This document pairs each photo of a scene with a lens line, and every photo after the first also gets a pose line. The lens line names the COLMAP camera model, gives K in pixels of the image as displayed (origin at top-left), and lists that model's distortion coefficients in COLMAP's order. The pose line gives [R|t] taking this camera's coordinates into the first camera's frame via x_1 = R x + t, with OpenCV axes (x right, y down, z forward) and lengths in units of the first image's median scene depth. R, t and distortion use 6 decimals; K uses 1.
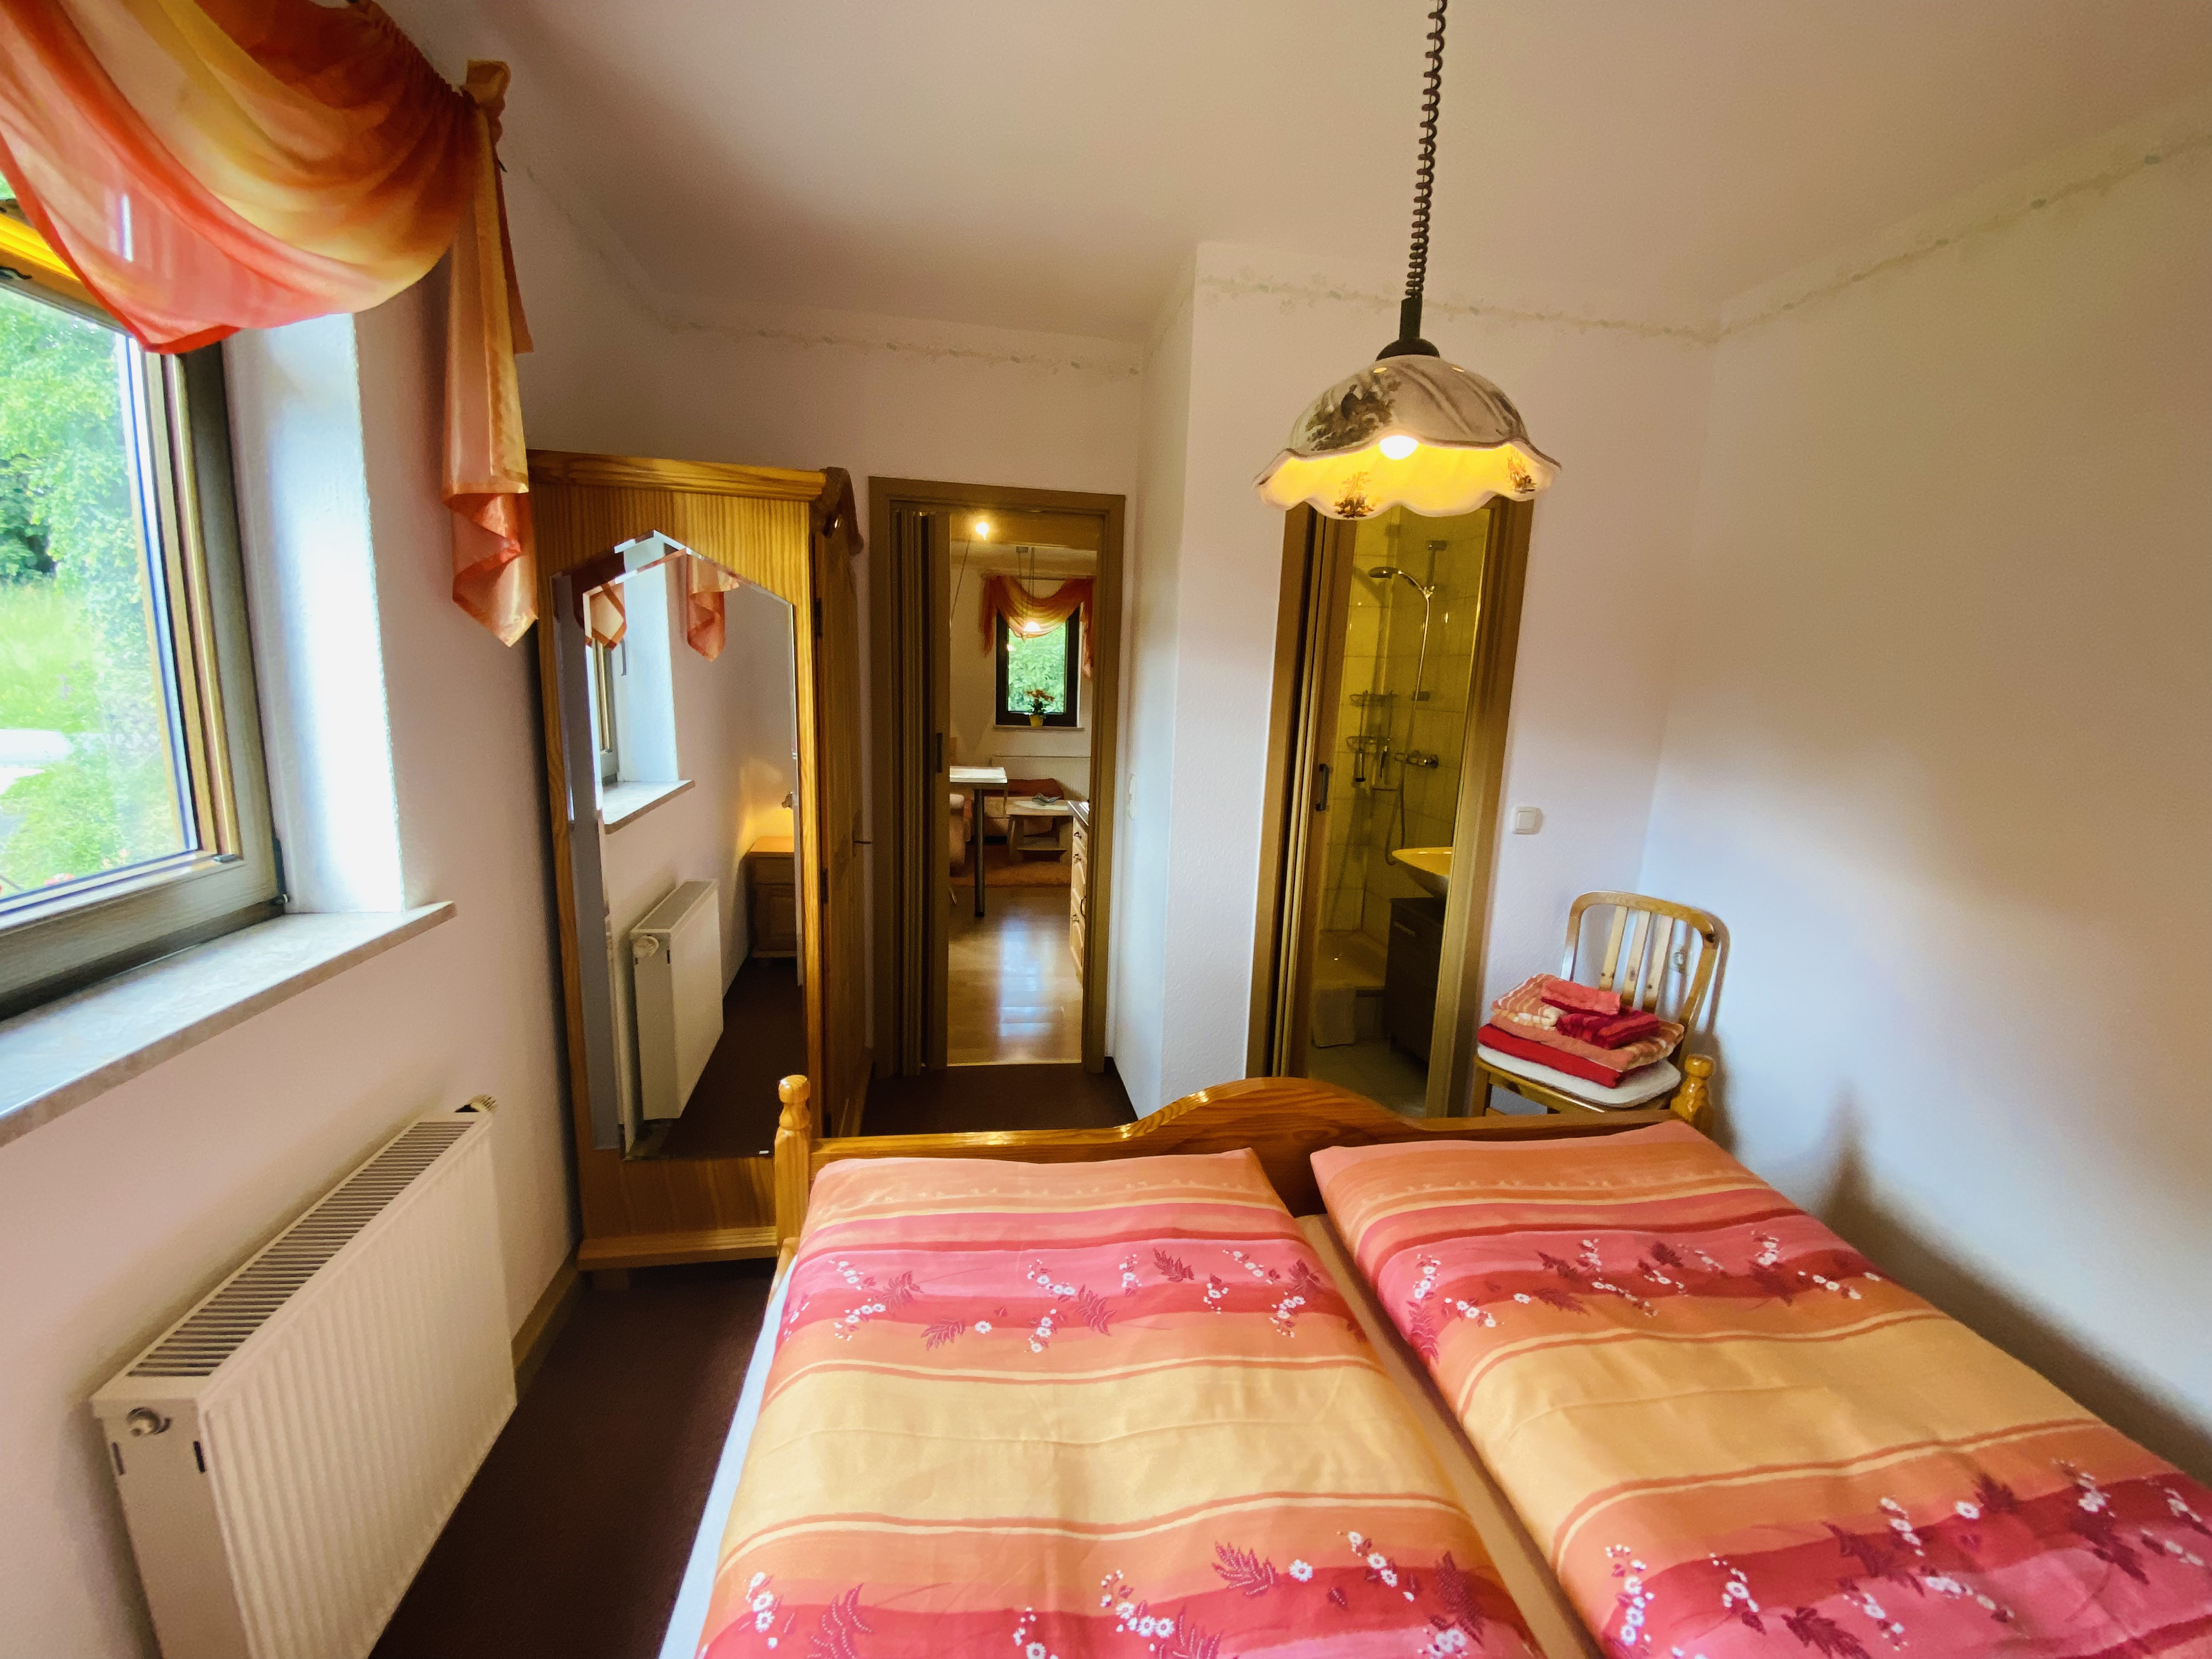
lens RADIAL K [[882.7, 0, 1105.9], [0, 882.7, 827.2], [0, 0, 1]] dist [-0.018103, -0.007129]
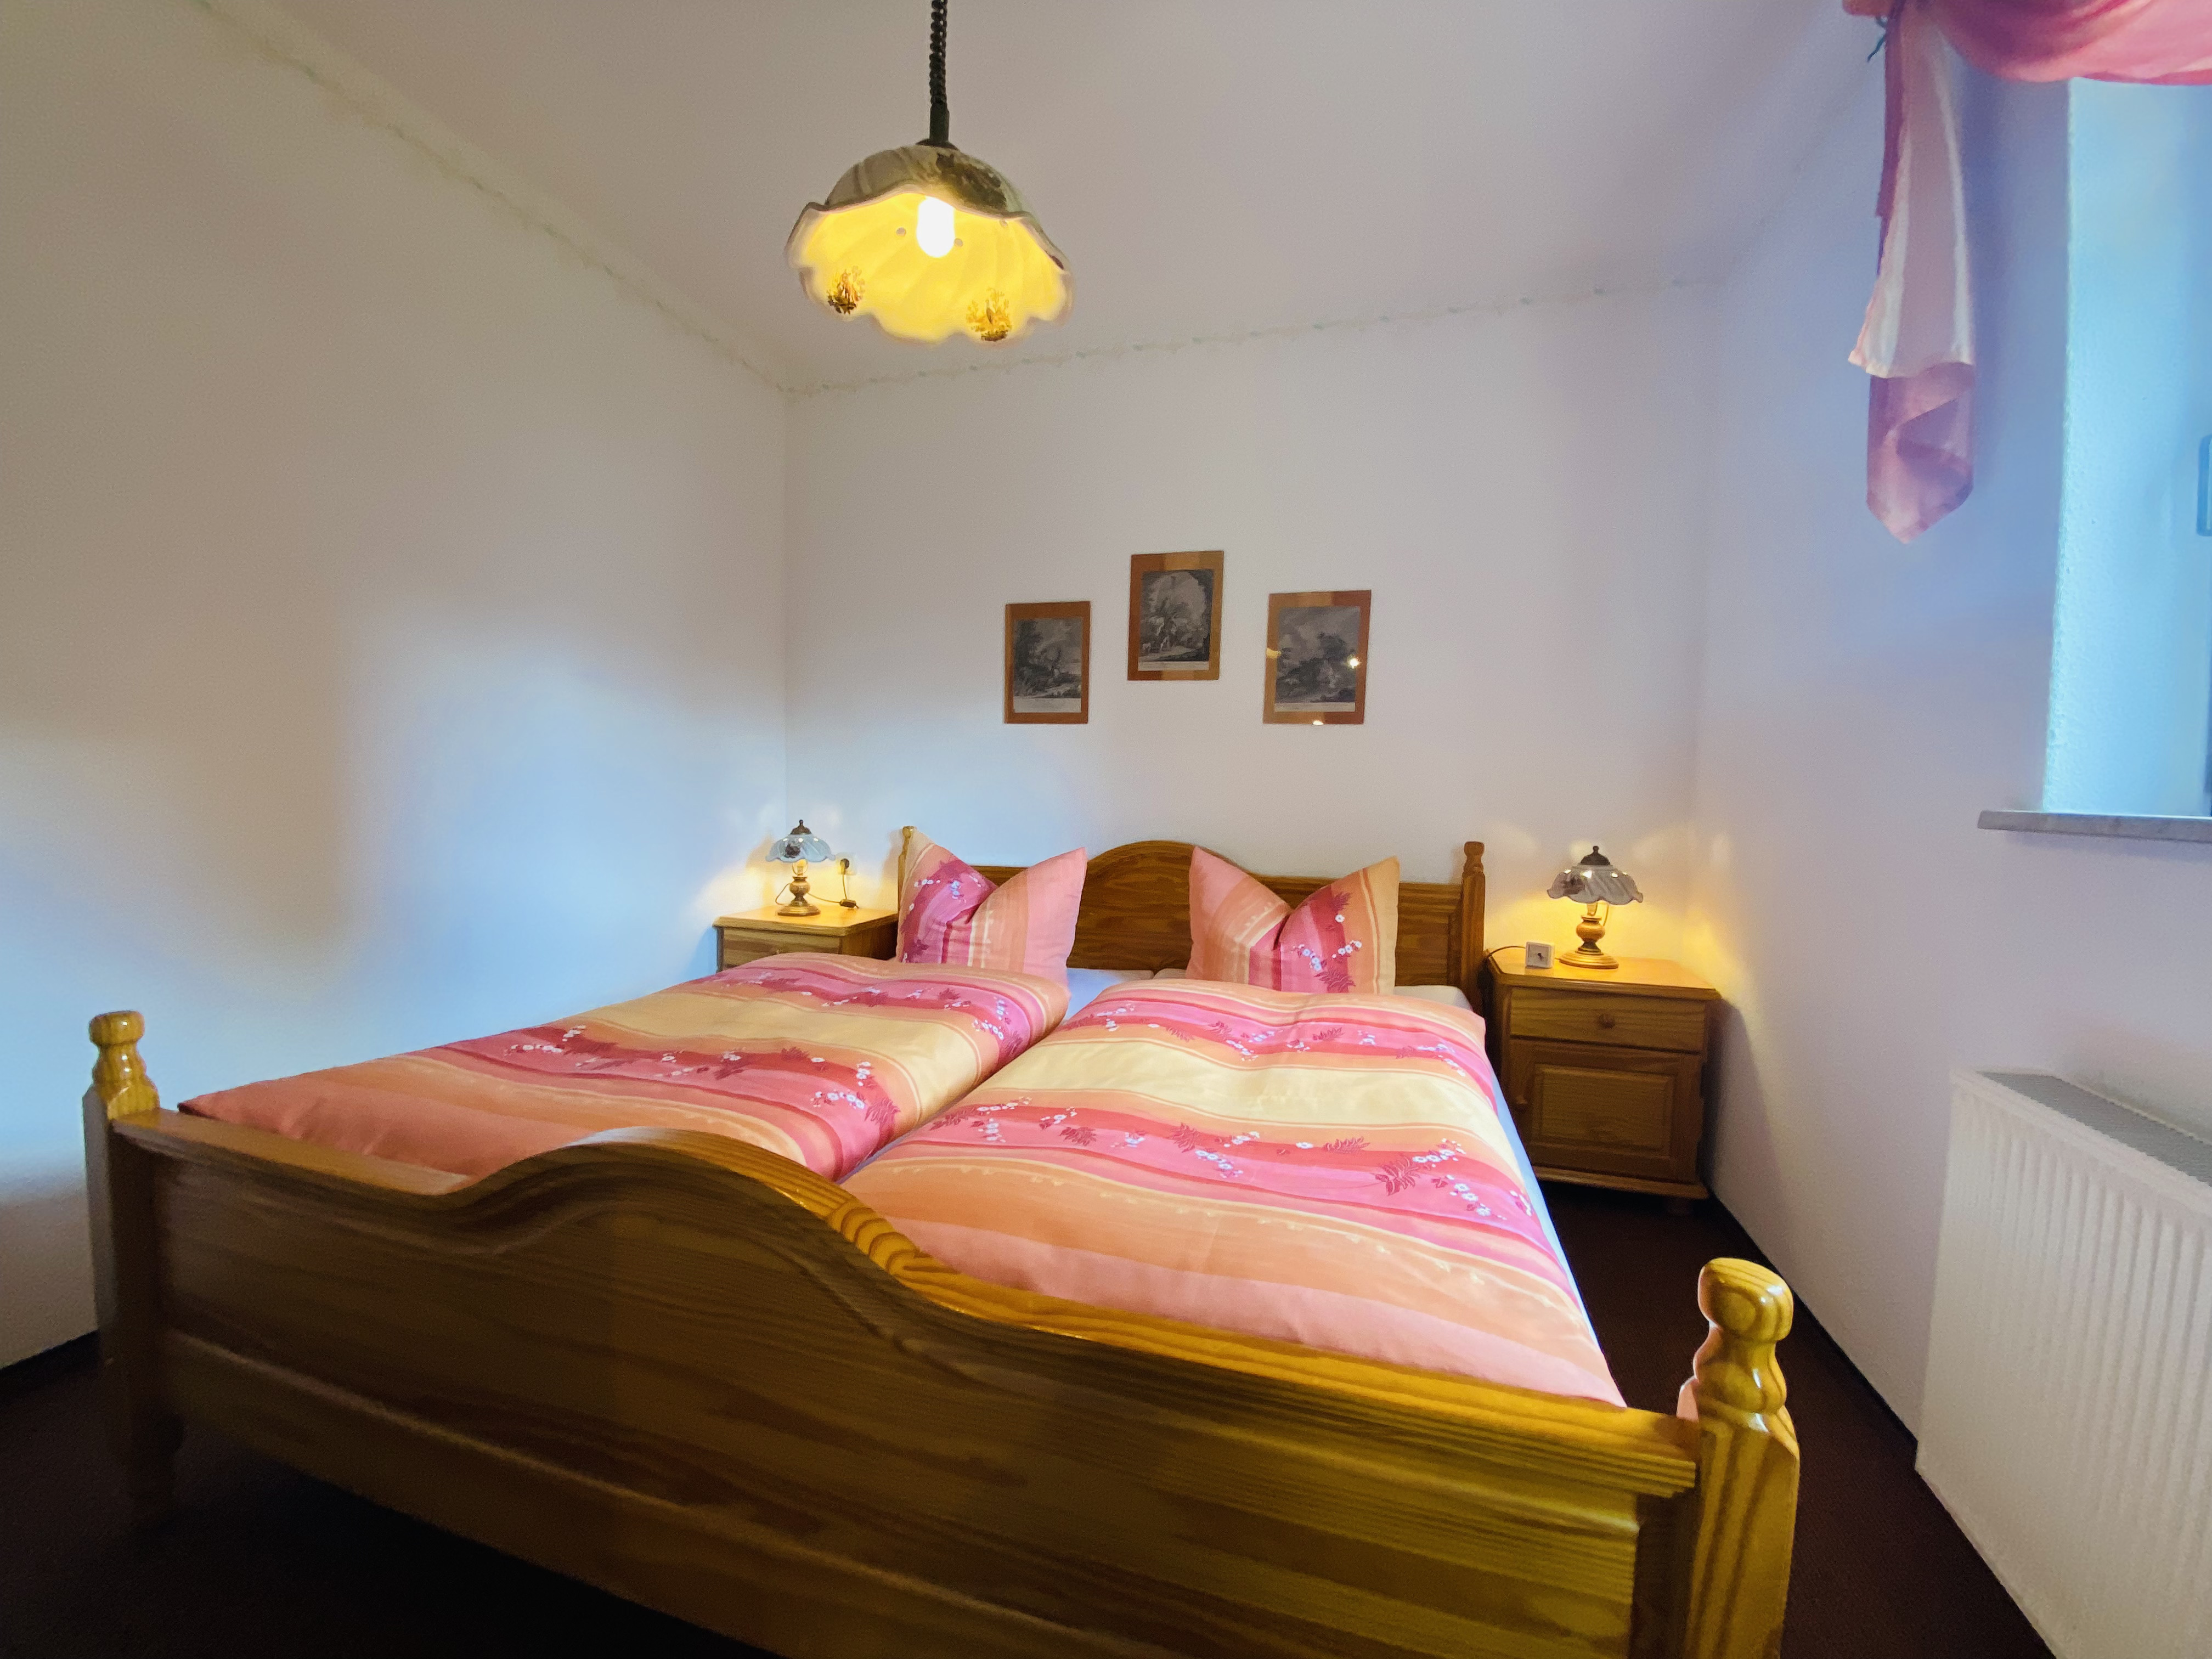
lens RADIAL K [[882.7, 0, 1106.8], [0, 882.7, 829.3], [0, 0, 1]] dist [-0.018103, -0.007129]
pose [[-0.903322, -0.081149, 0.421218, -0.115627], [0.031422, 0.966788, 0.253641, -0.005689], [-0.427811, 0.242355, -0.870771, 0.663385]]
